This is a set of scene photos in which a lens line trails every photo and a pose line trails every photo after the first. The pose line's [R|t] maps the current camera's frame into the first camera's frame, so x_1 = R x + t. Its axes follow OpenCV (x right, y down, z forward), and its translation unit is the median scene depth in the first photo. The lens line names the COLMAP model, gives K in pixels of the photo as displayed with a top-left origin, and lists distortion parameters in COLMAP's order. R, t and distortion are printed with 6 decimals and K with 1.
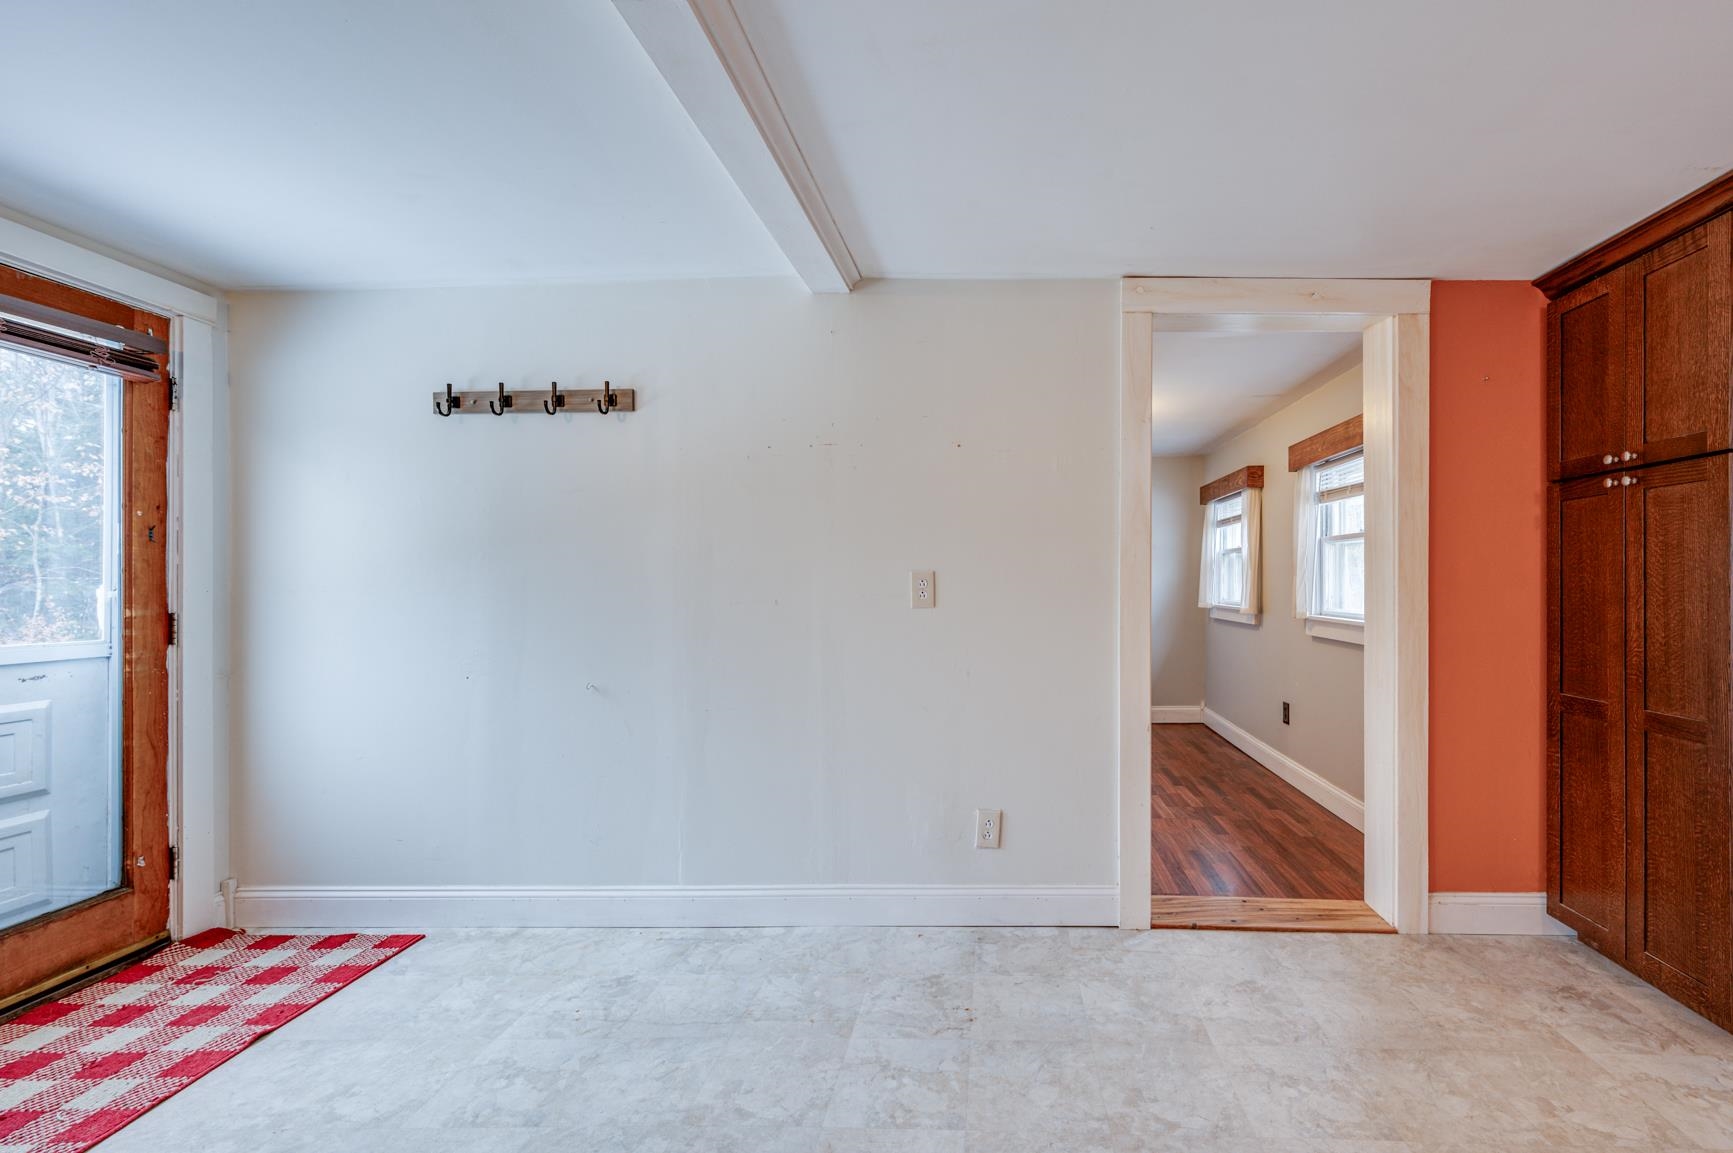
lens RADIAL K [[723.5, 0, 977.1], [0, 723.5, 575.5], [0, 0, 1]] dist [0.001074, -0.000584]
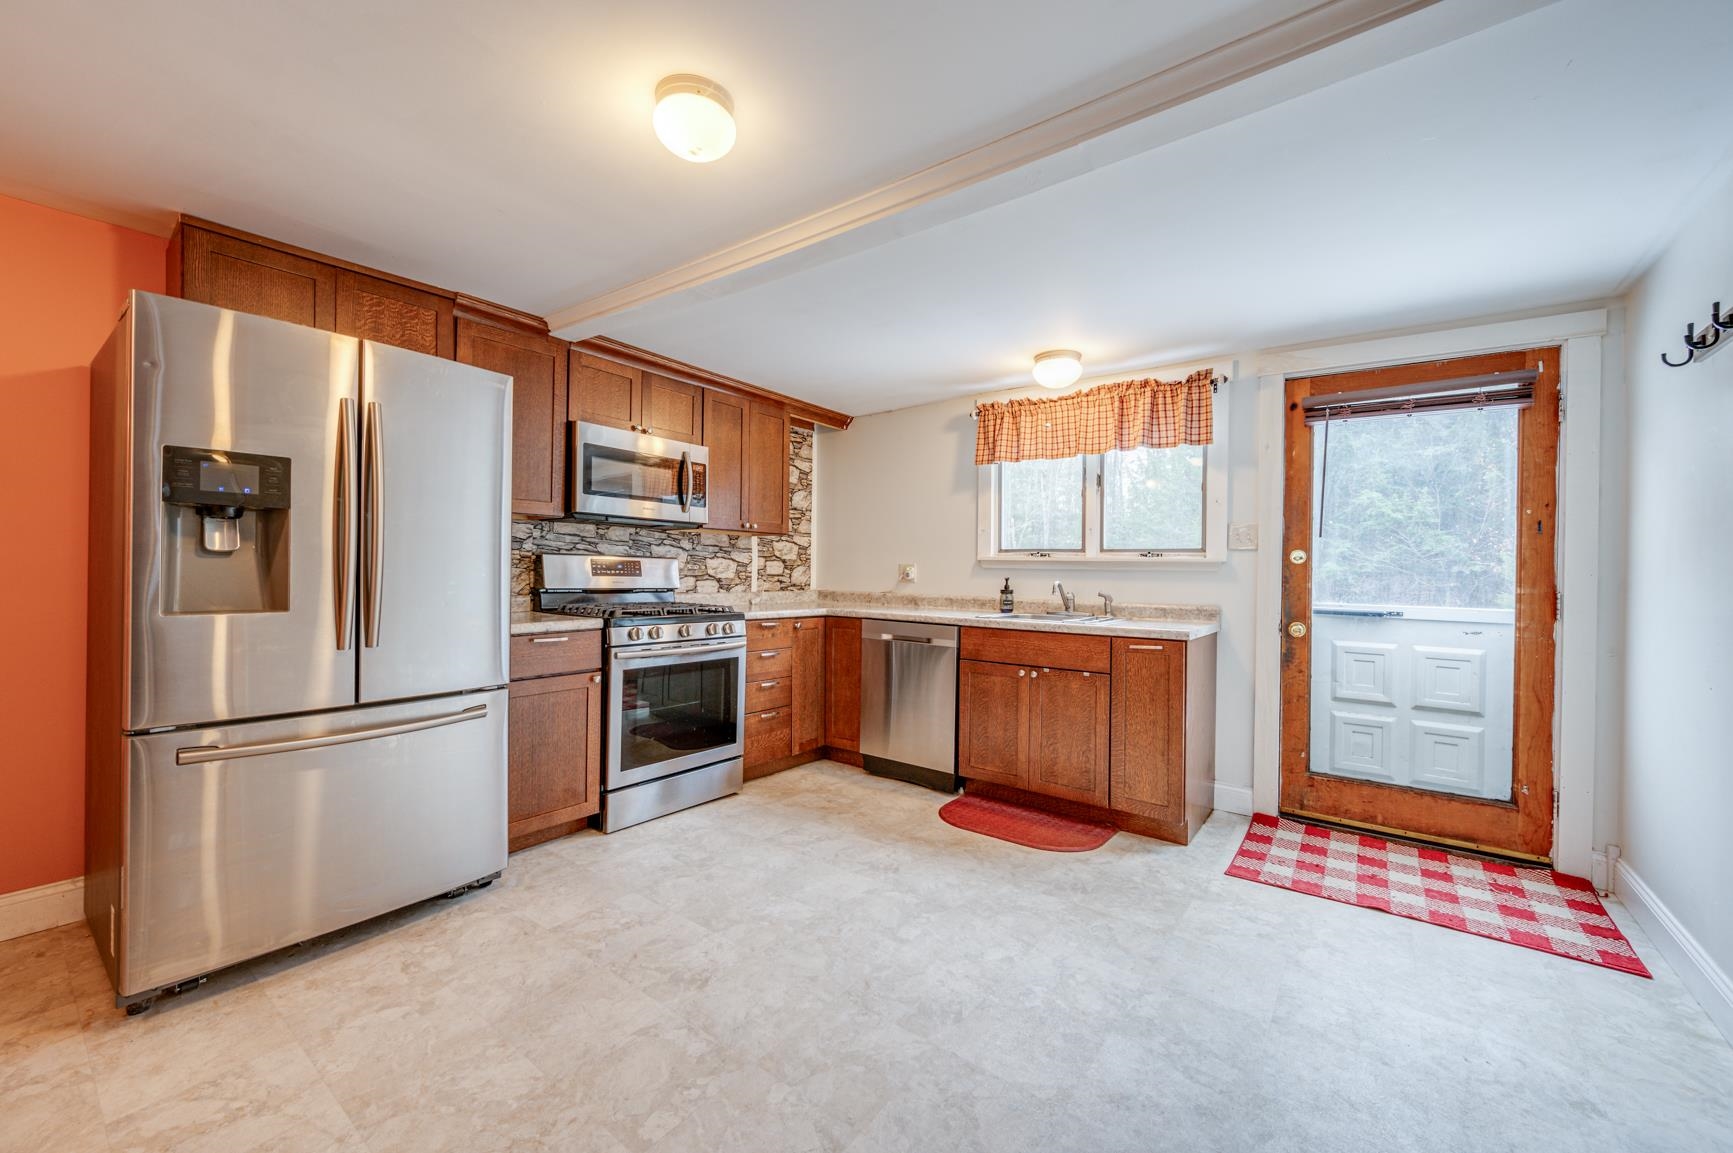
lens RADIAL K [[681.4, 0, 870.1], [0, 681.4, 568.2], [0, 0, 1]] dist [-0.002945, 0.000511]
pose [[-0.580967, -0.002348, -0.813924, 0.447871], [-0.002694, 0.999996, -0.000962, 0.014485], [0.813923, 0.001633, -0.580971, 0.729186]]
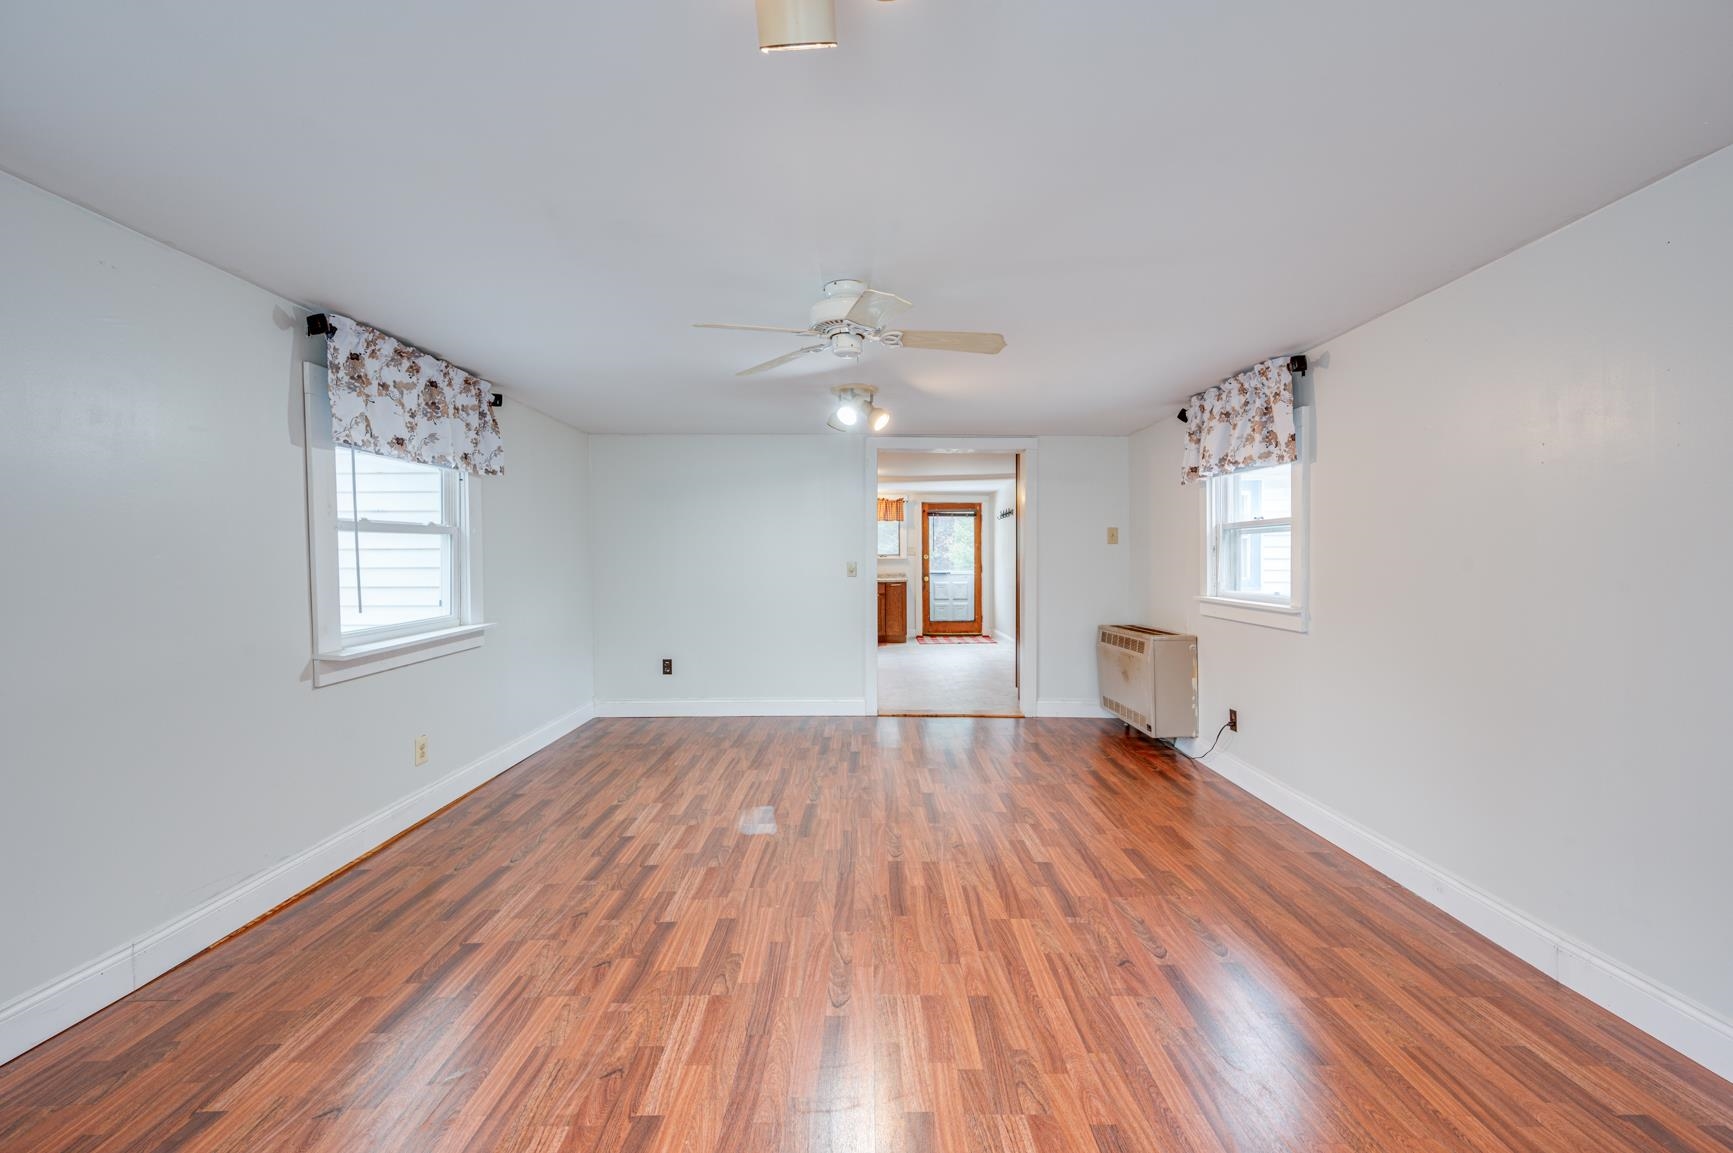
lens RADIAL K [[681.4, 0, 869.3], [0, 681.4, 568.3], [0, 0, 1]] dist [-0.002945, 0.000511]
pose [[0.026540, 0.018033, -0.999485, 3.276174], [0.014112, 0.999731, 0.018412, -0.024254], [0.999548, -0.014593, 0.026278, 0.153216]]
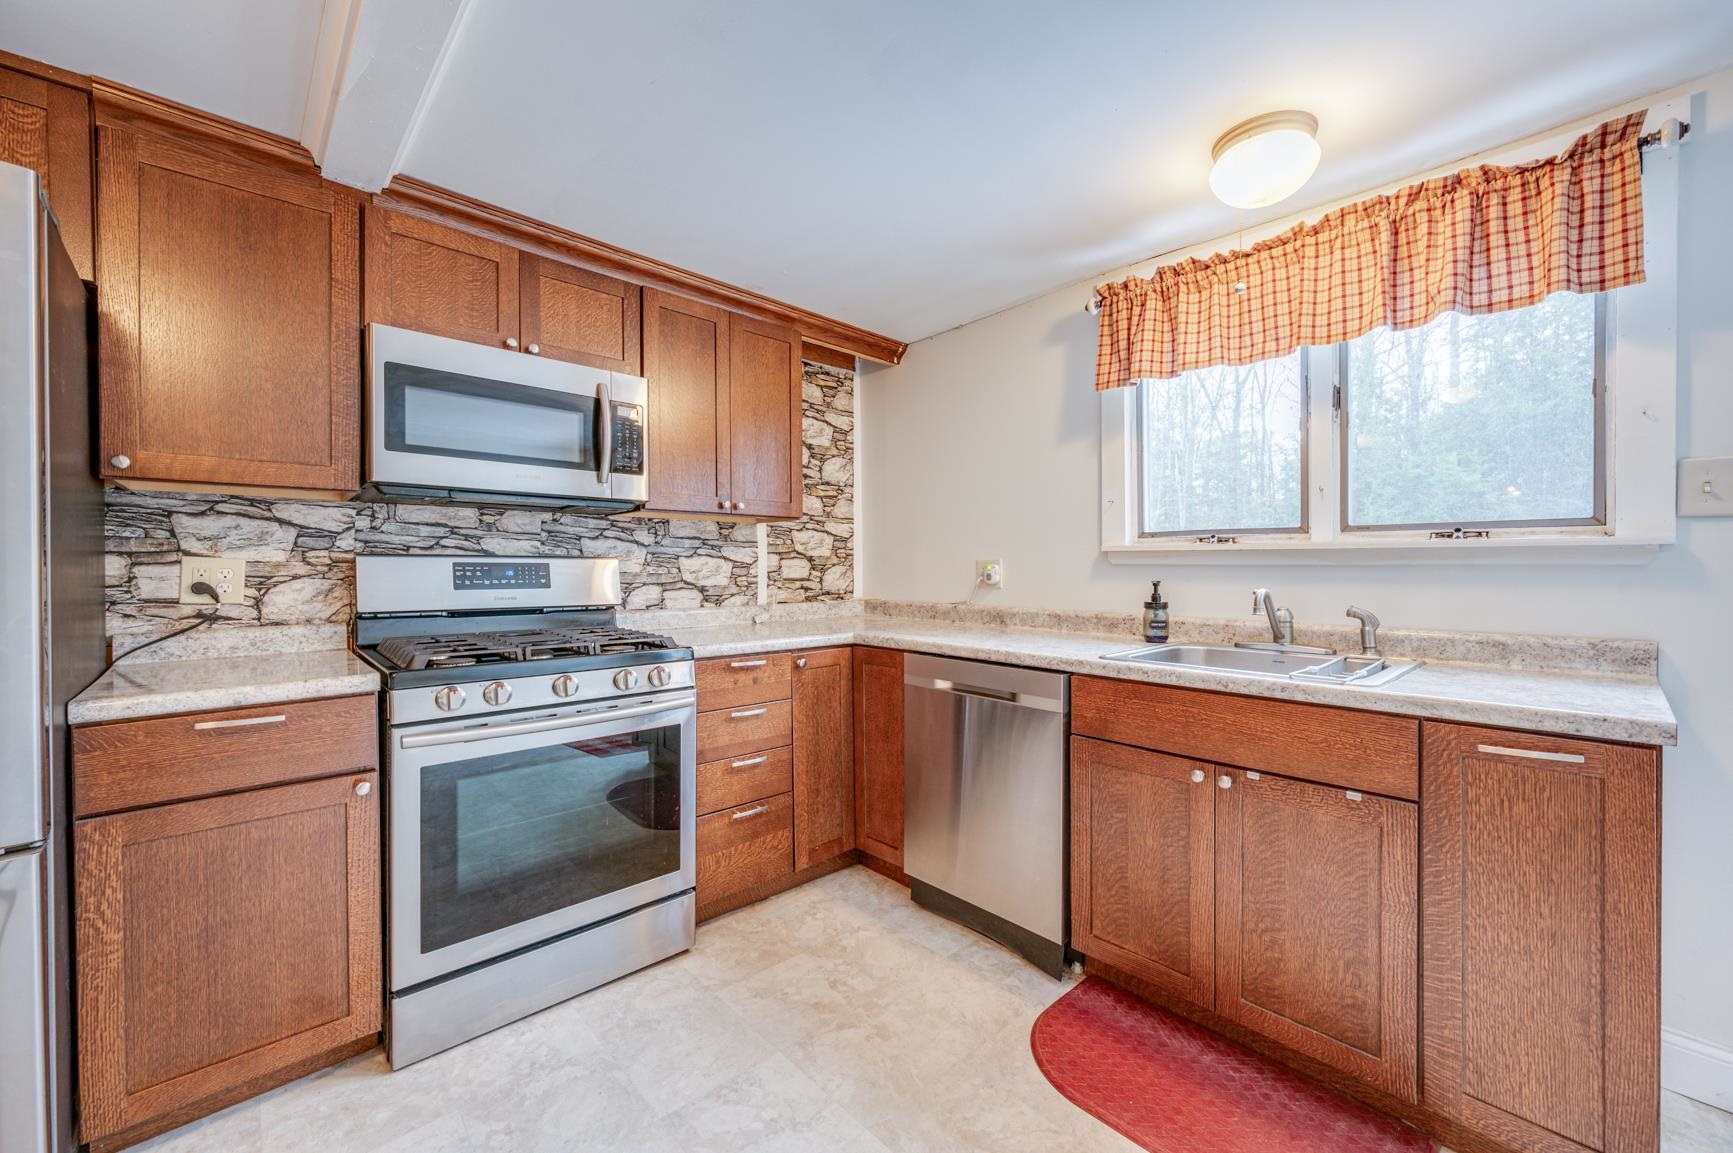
lens RADIAL K [[681.4, 0, 868.9], [0, 681.4, 570.3], [0, 0, 1]] dist [-0.002945, 0.000511]
pose [[-0.713178, 0.016039, -0.700800, -0.136067], [0.014480, 0.999862, 0.008148, 0.006537], [0.700834, -0.004337, -0.713312, 0.438142]]
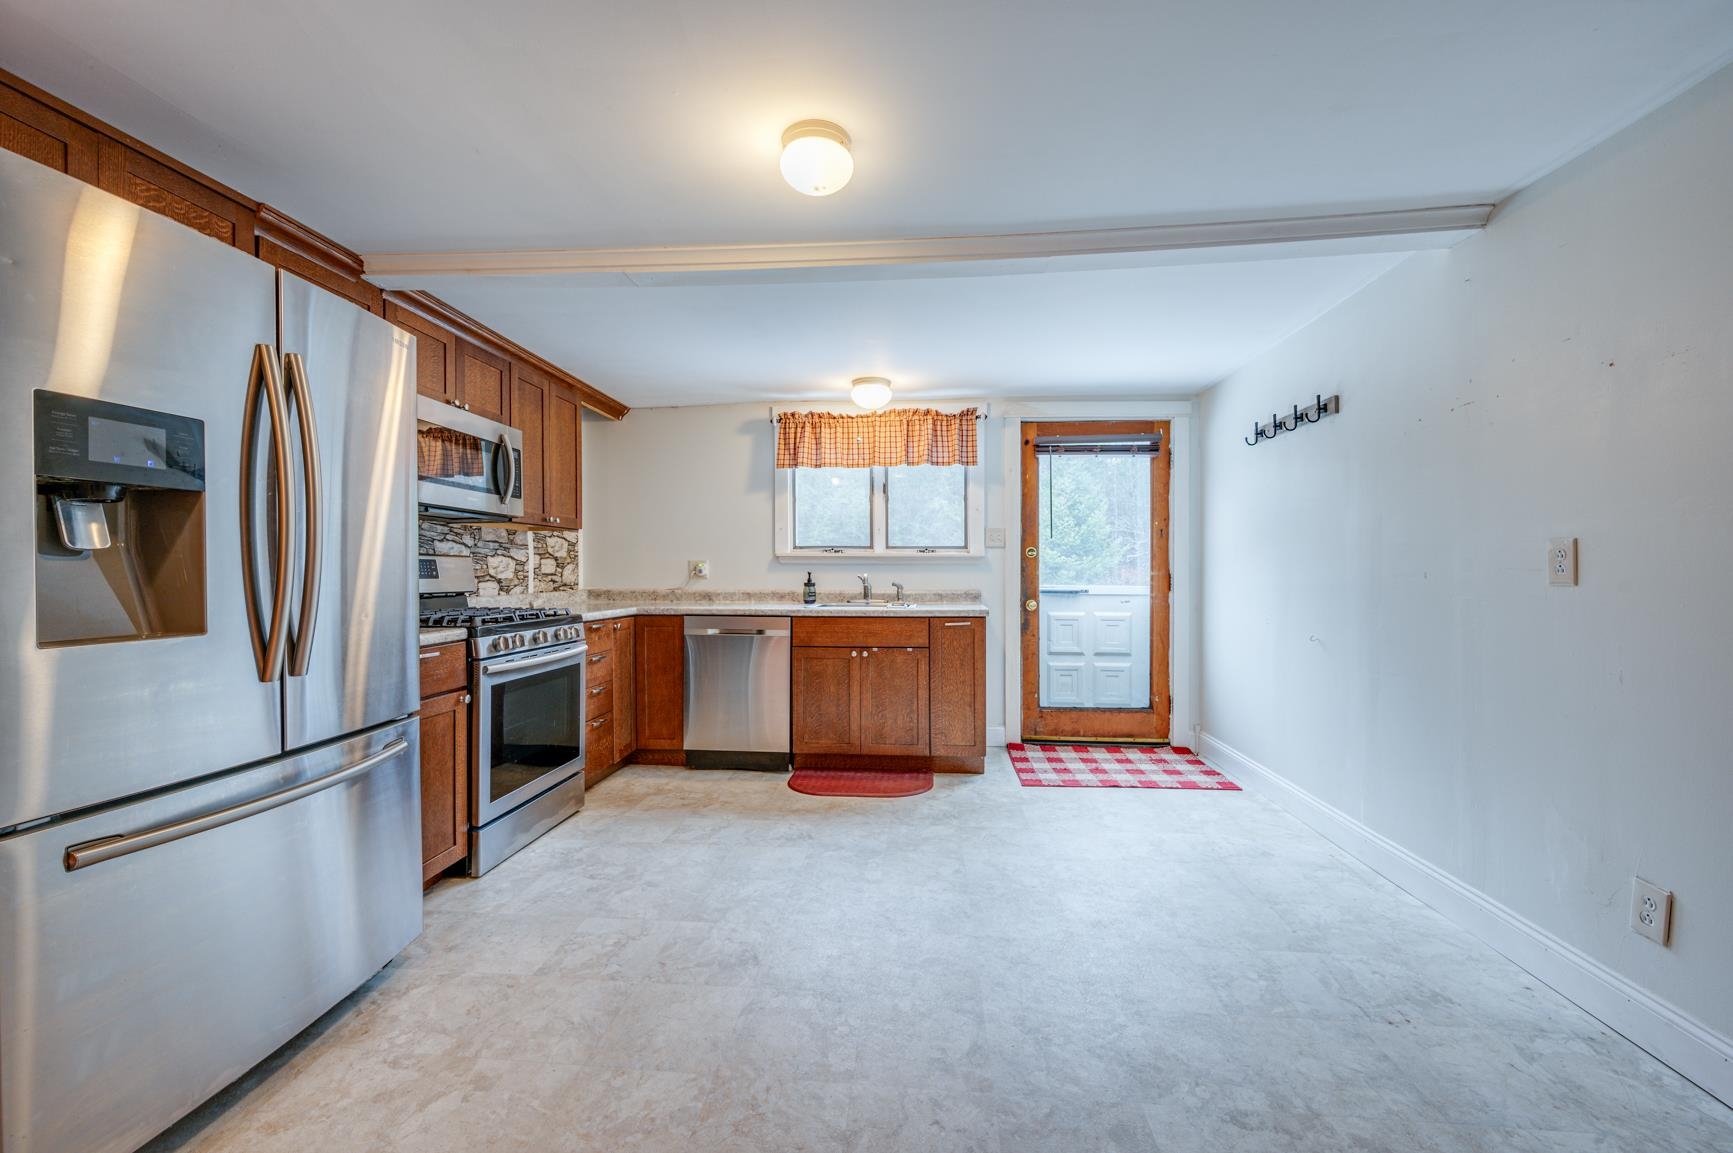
lens RADIAL K [[681.4, 0, 870.1], [0, 681.4, 567.9], [0, 0, 1]] dist [-0.002945, 0.000511]
pose [[-0.059492, 0.008466, -0.998193, 0.728874], [0.010544, 0.999914, 0.007853, 0.011802], [0.998173, -0.010058, -0.059576, 0.315108]]
